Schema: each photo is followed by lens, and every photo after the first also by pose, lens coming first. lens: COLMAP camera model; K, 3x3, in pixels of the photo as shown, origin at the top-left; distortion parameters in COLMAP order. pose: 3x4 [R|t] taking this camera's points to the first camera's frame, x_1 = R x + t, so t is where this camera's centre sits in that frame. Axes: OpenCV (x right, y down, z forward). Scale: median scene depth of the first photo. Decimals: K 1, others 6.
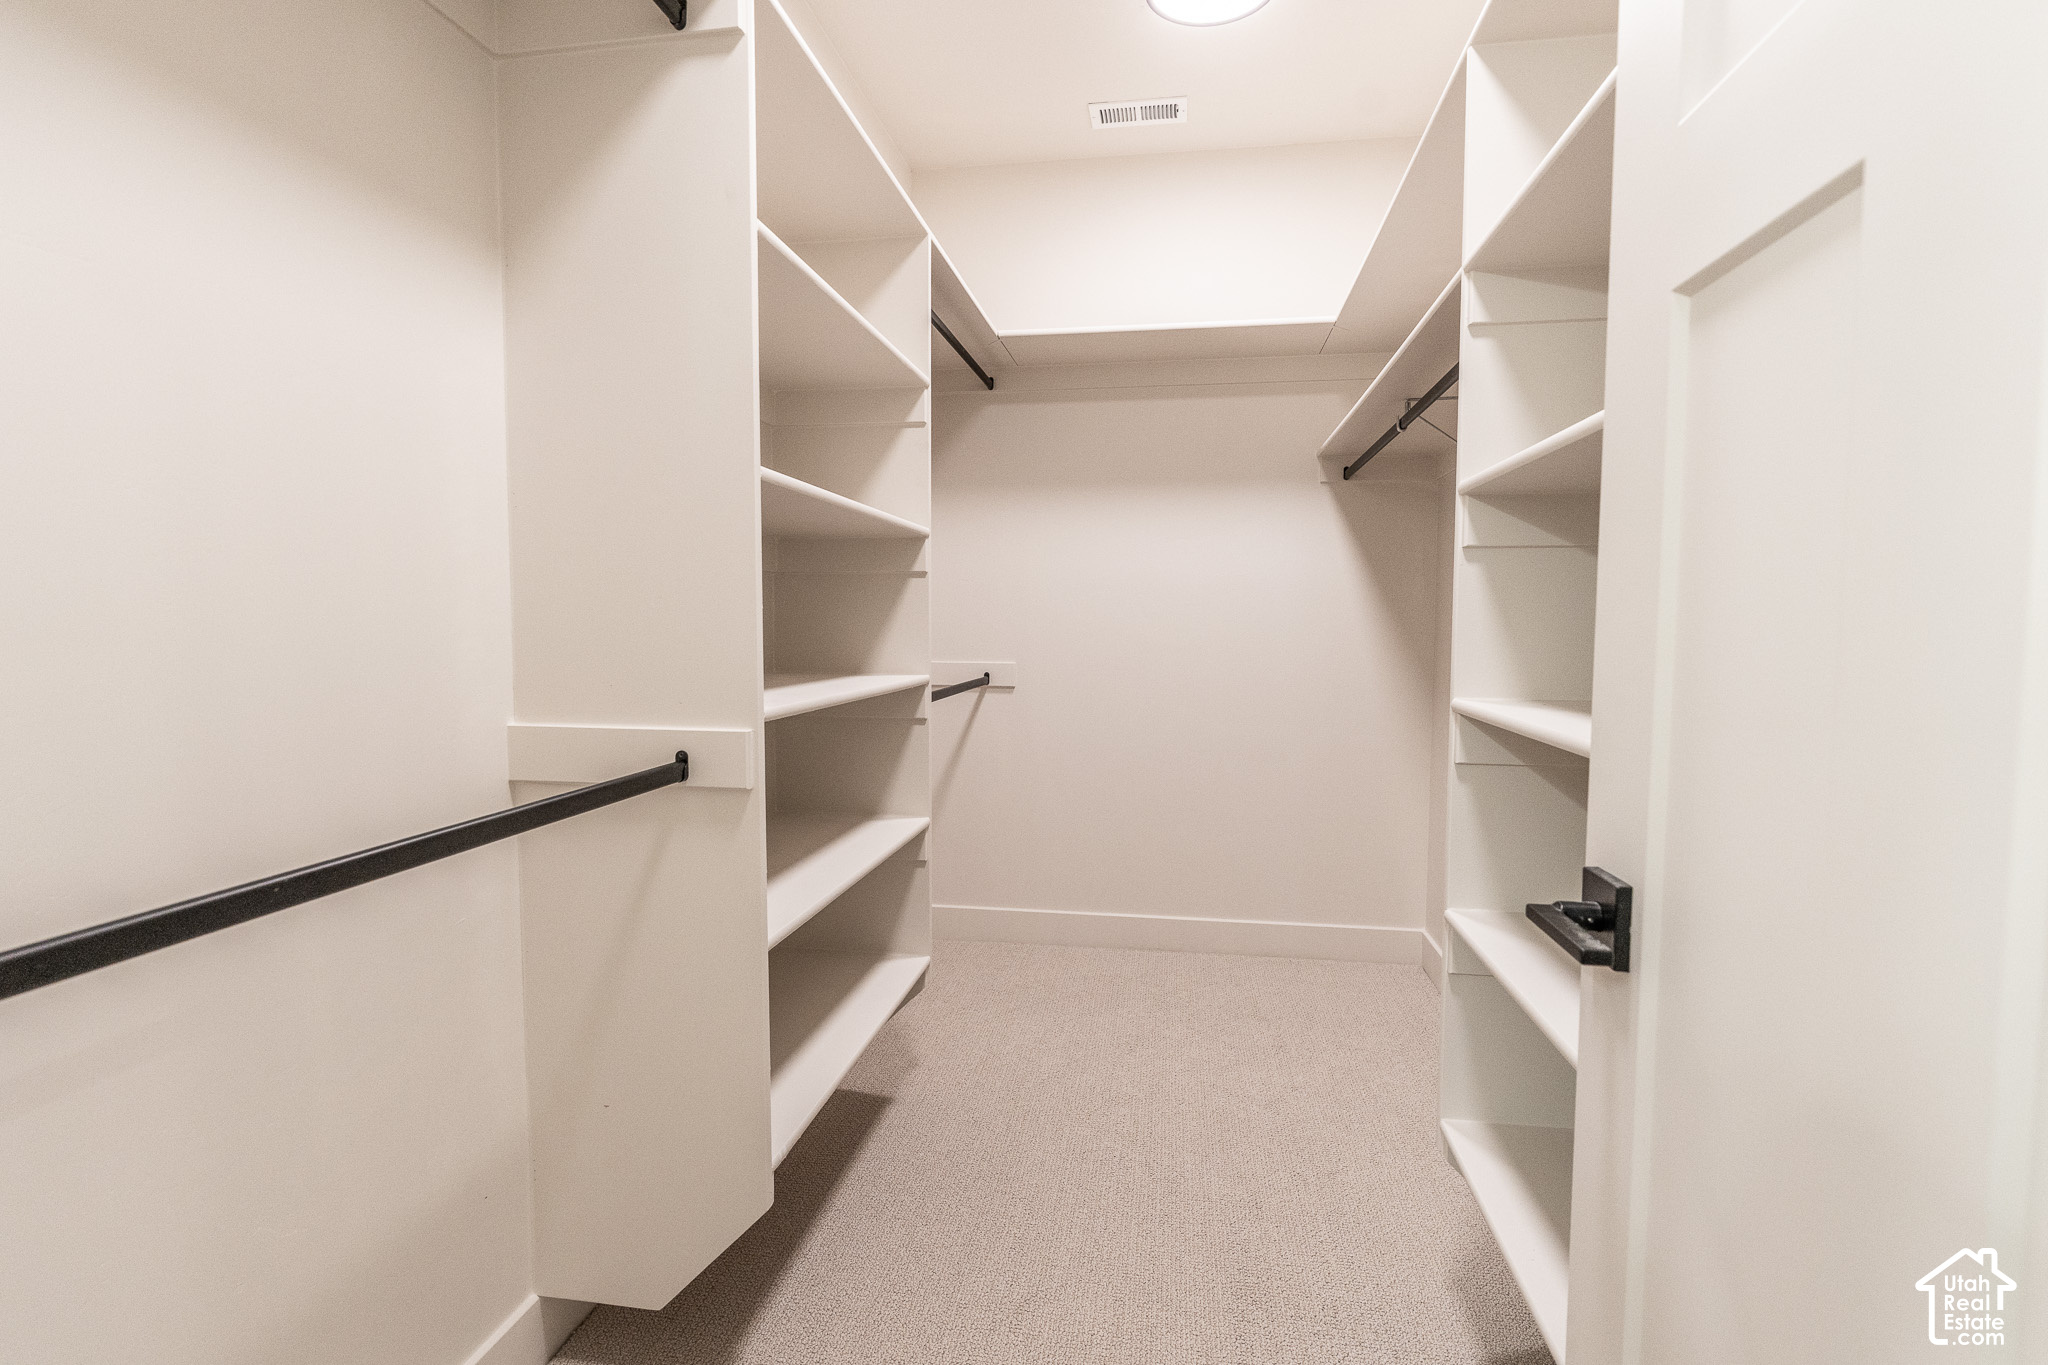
lens RADIAL K [[928.0, 0, 1012.7], [0, 928.0, 679.5], [0, 0, 1]] dist [0.001909, 0.000672]
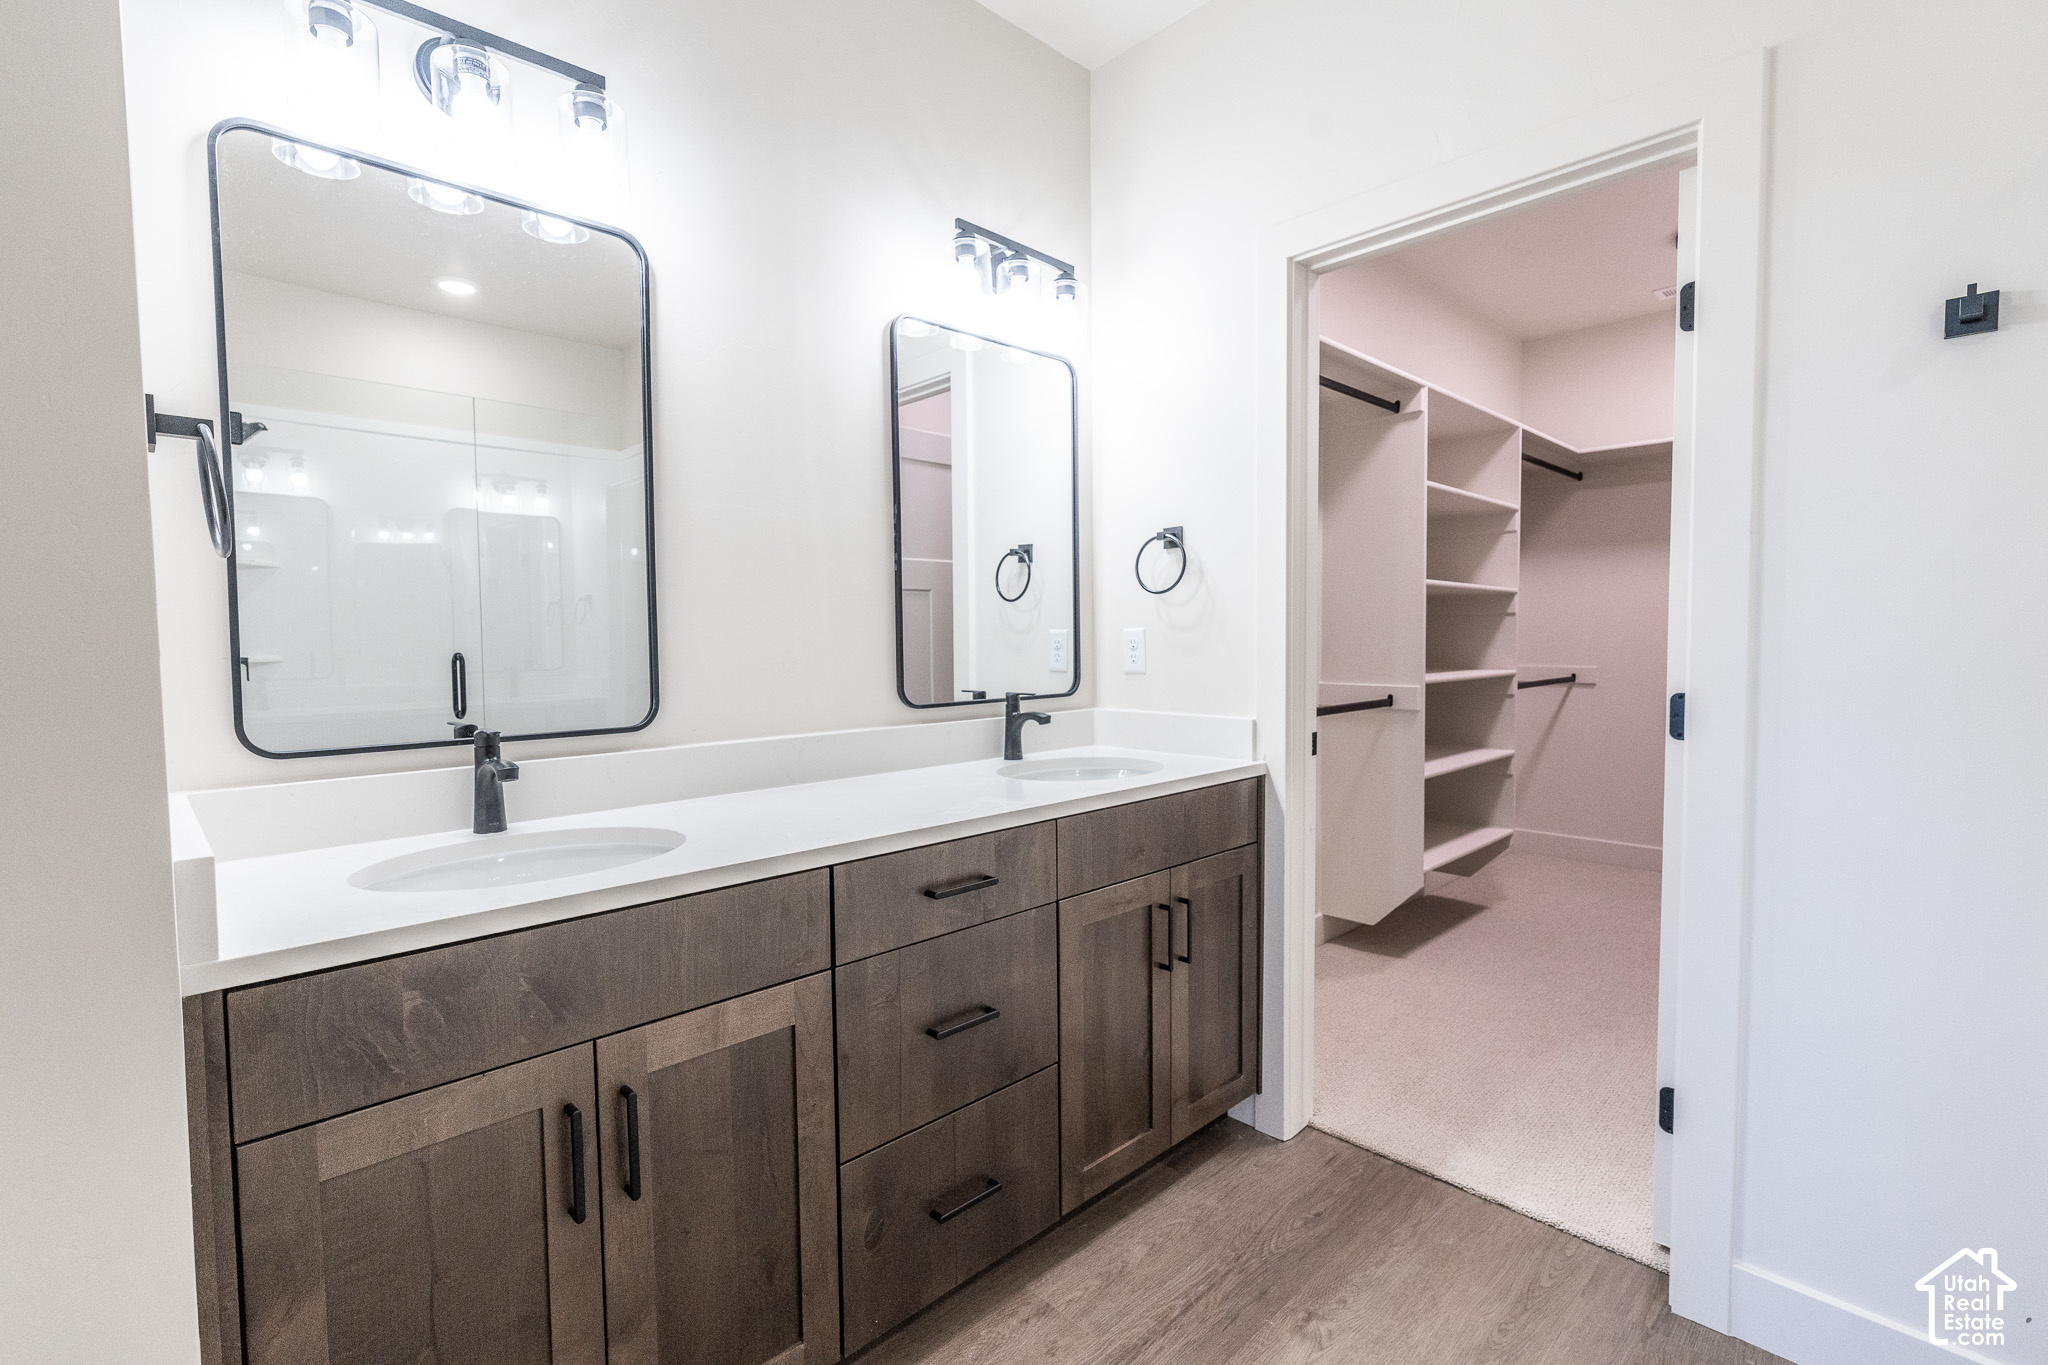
lens RADIAL K [[928.0, 0, 1012.7], [0, 928.0, 679.5], [0, 0, 1]] dist [0.001909, 0.000672]
pose [[0.801506, 0.019700, -0.597662, 0.208996], [-0.027816, 0.999604, -0.004353, 0.049332], [0.597339, 0.020114, 0.801737, -1.047465]]
